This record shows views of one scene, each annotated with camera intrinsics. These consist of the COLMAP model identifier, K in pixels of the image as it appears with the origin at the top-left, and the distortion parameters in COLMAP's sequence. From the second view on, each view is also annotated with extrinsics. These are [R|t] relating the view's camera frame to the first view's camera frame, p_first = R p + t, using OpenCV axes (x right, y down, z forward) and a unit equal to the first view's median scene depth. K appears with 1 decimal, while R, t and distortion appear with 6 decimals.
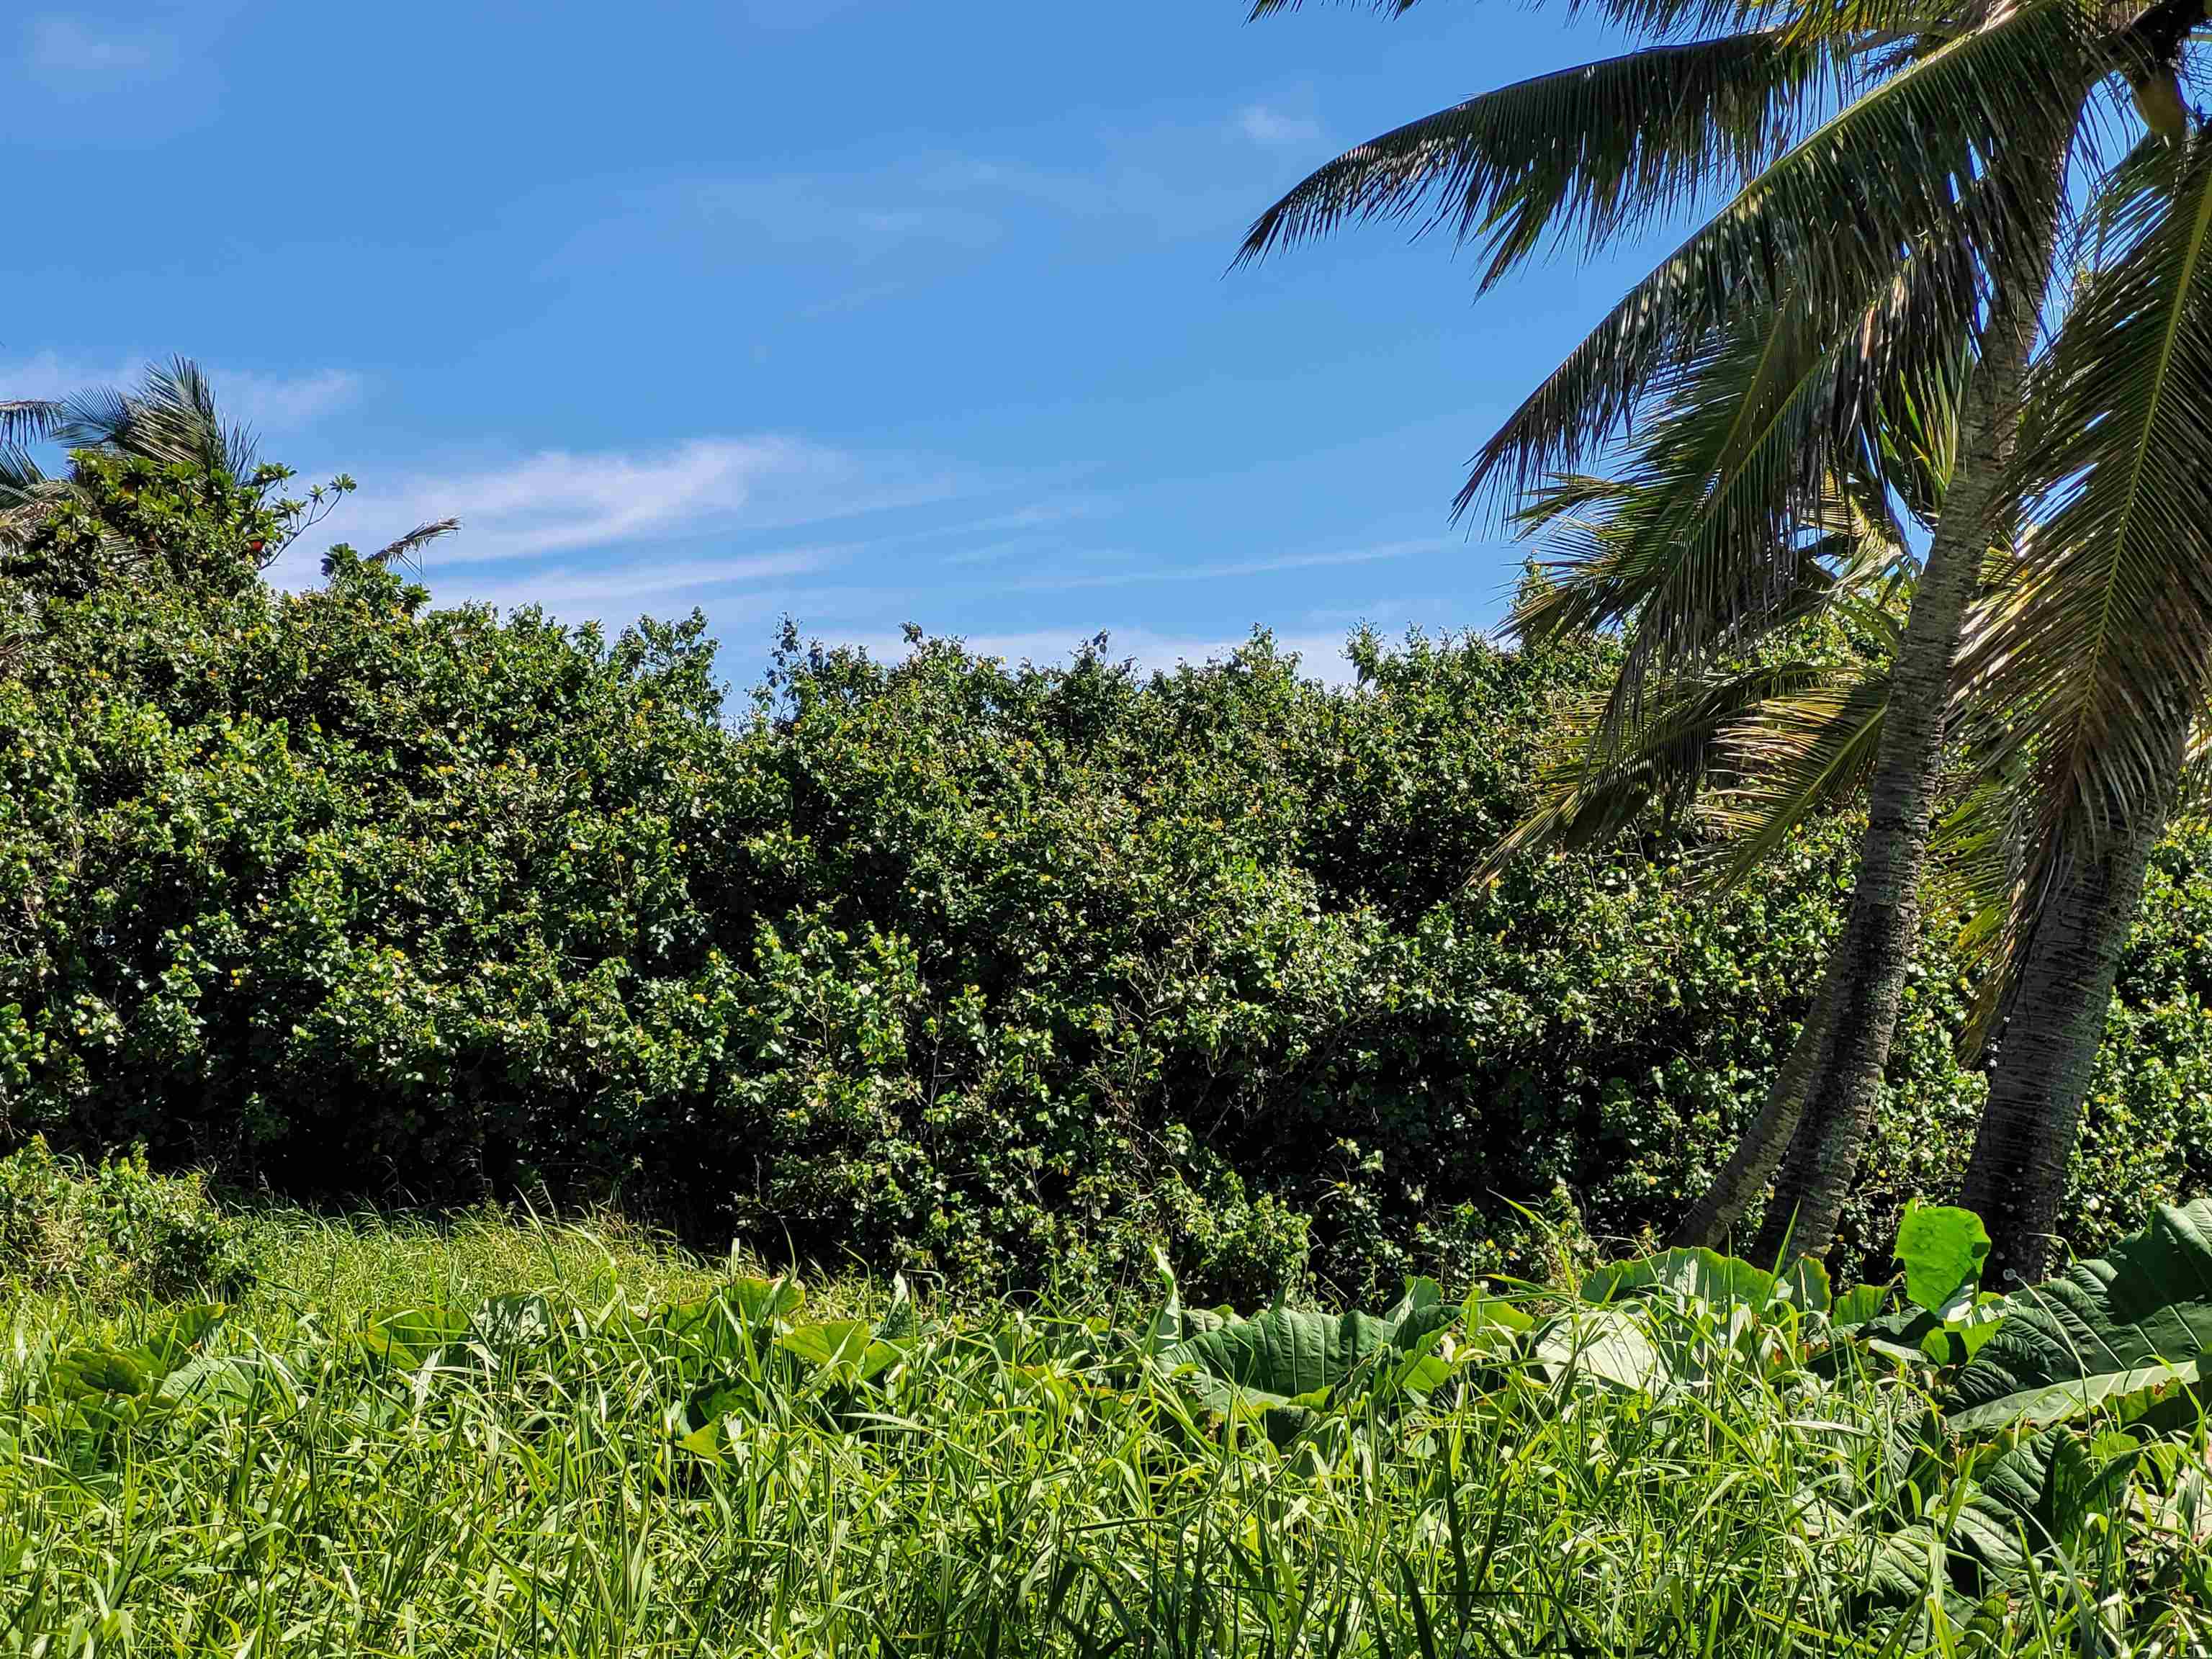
lens RADIAL K [[4783.1, 0, 1106.0], [0, 4783.1, 829.5], [0, 0, 1]] dist [-0.008114, 0.430375]
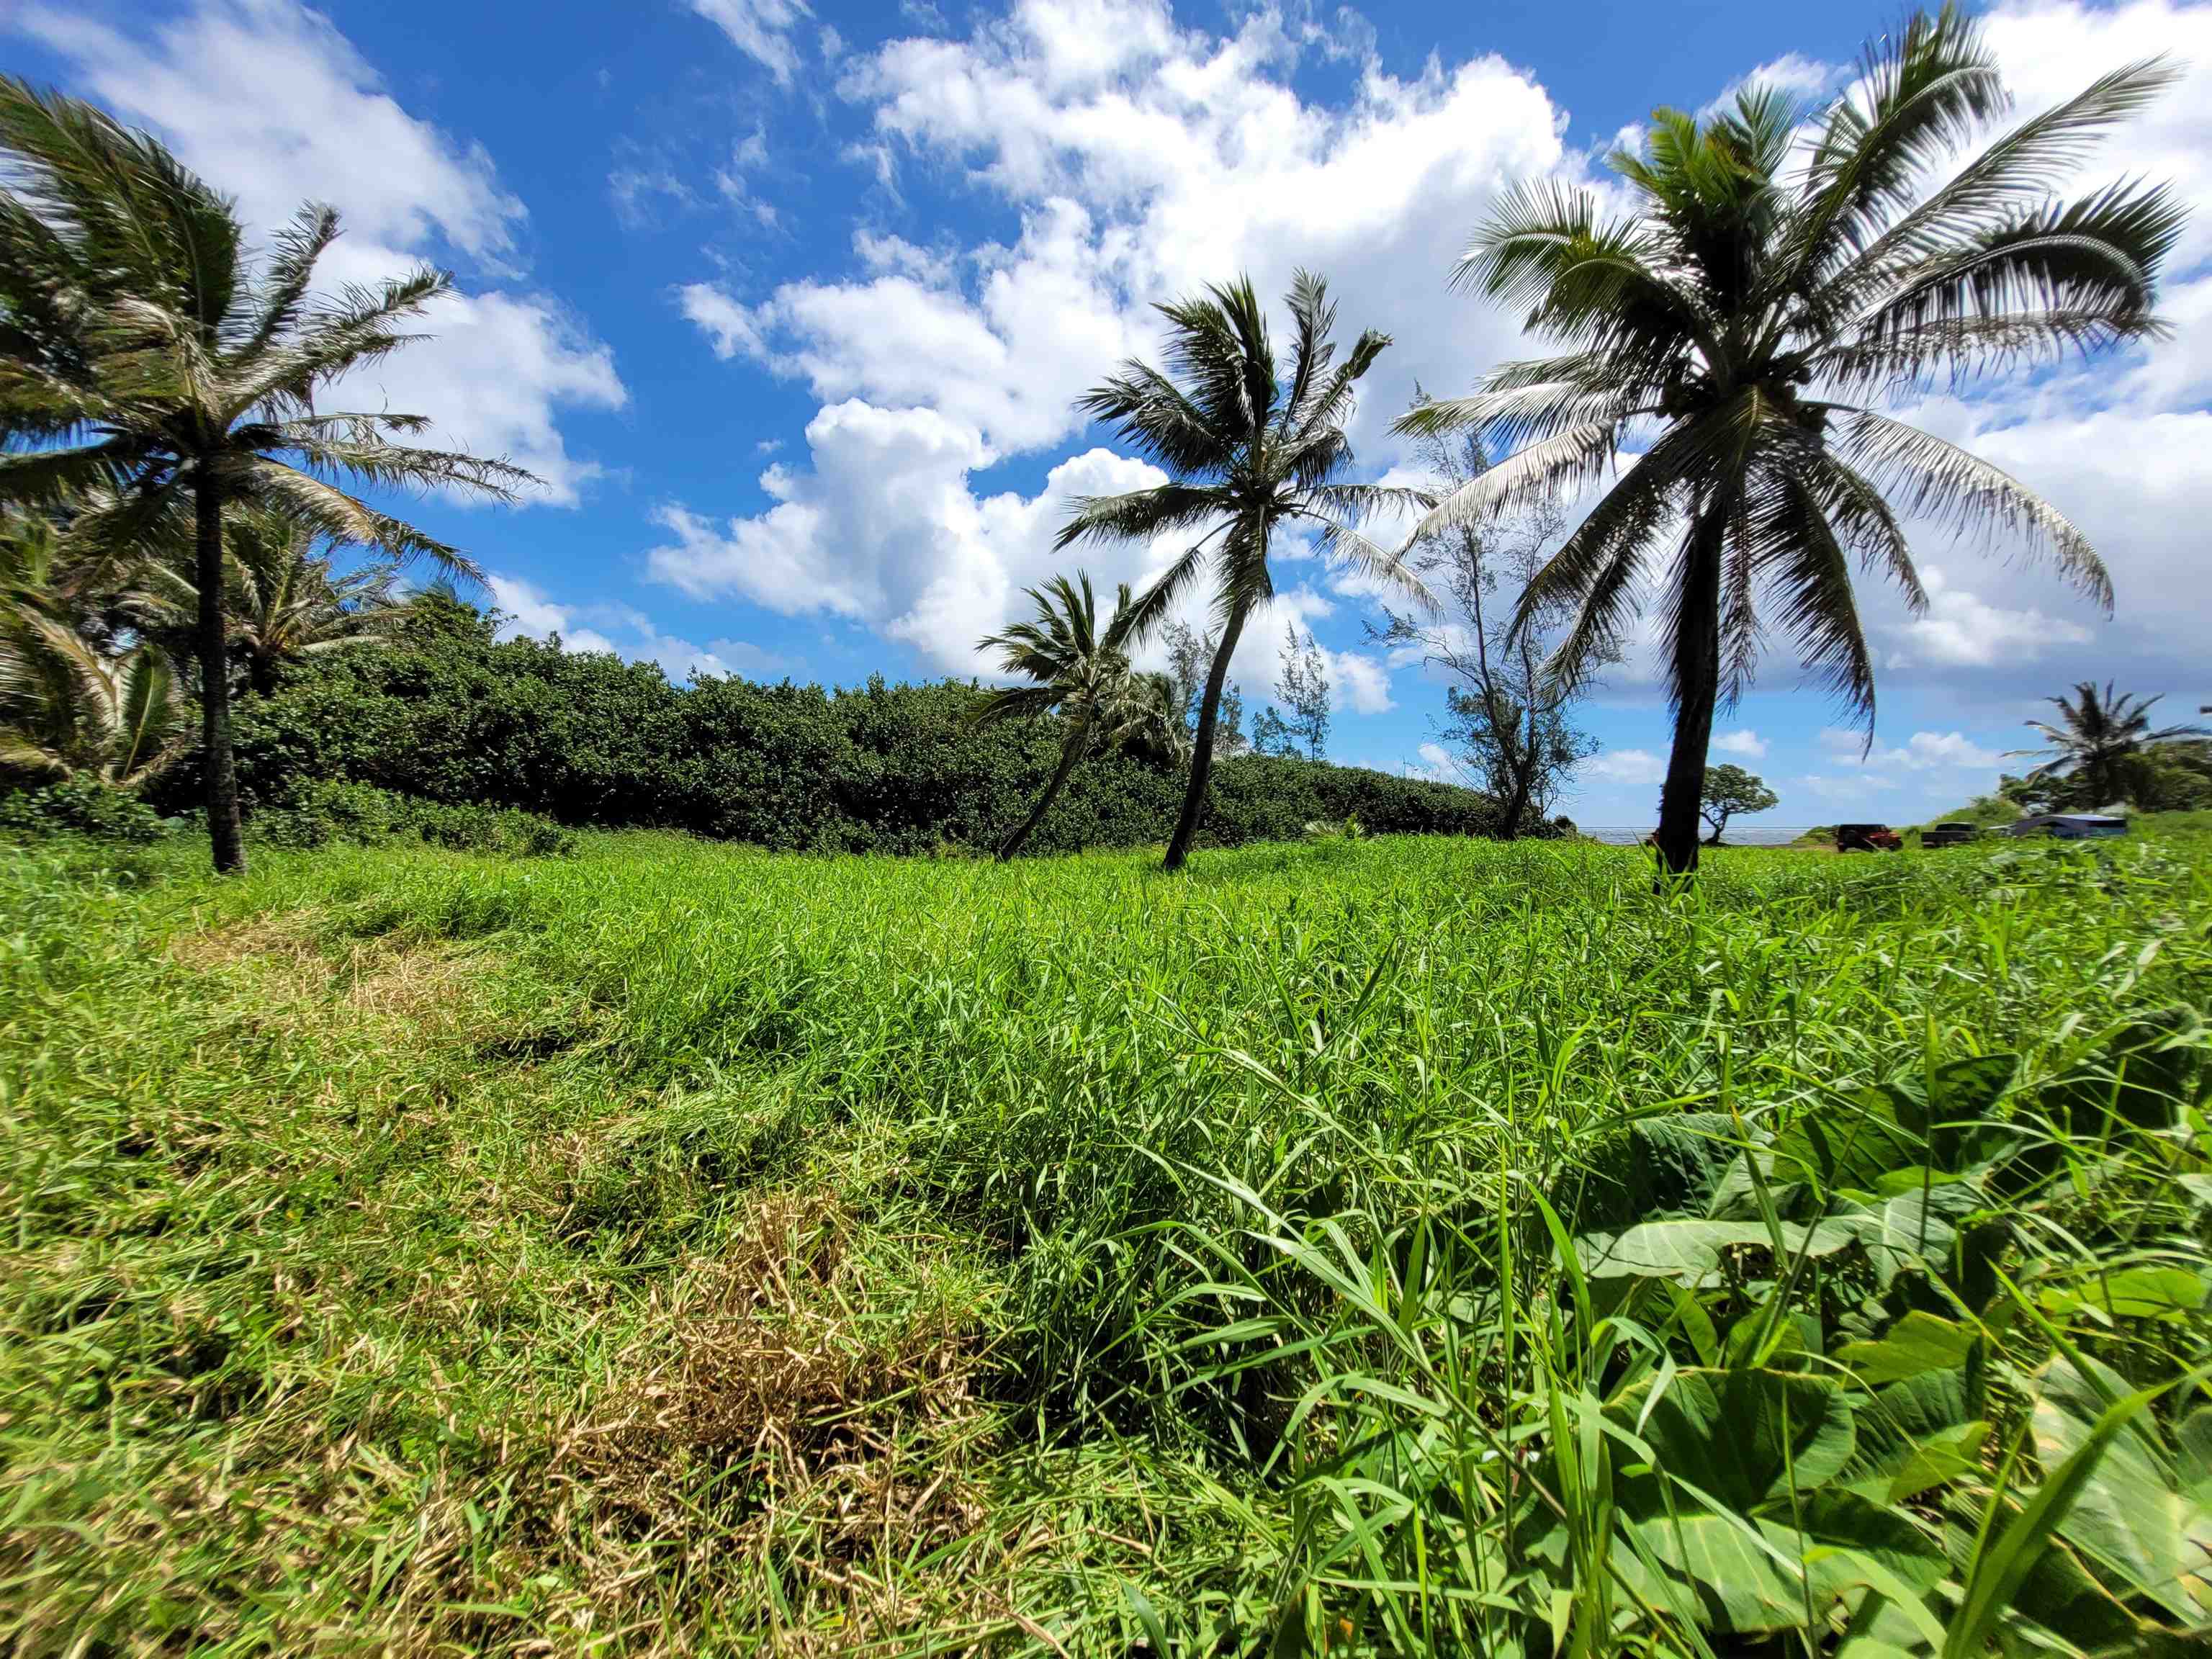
lens RADIAL K [[875.5, 0, 1130.4], [0, 875.5, 830.5], [0, 0, 1]] dist [0.021194, -0.000039]
pose [[0.857304, 0.003389, 0.514799, -0.142141], [-0.047452, 0.996242, 0.072463, 0.020387], [-0.512619, -0.086551, 0.854243, 0.271588]]
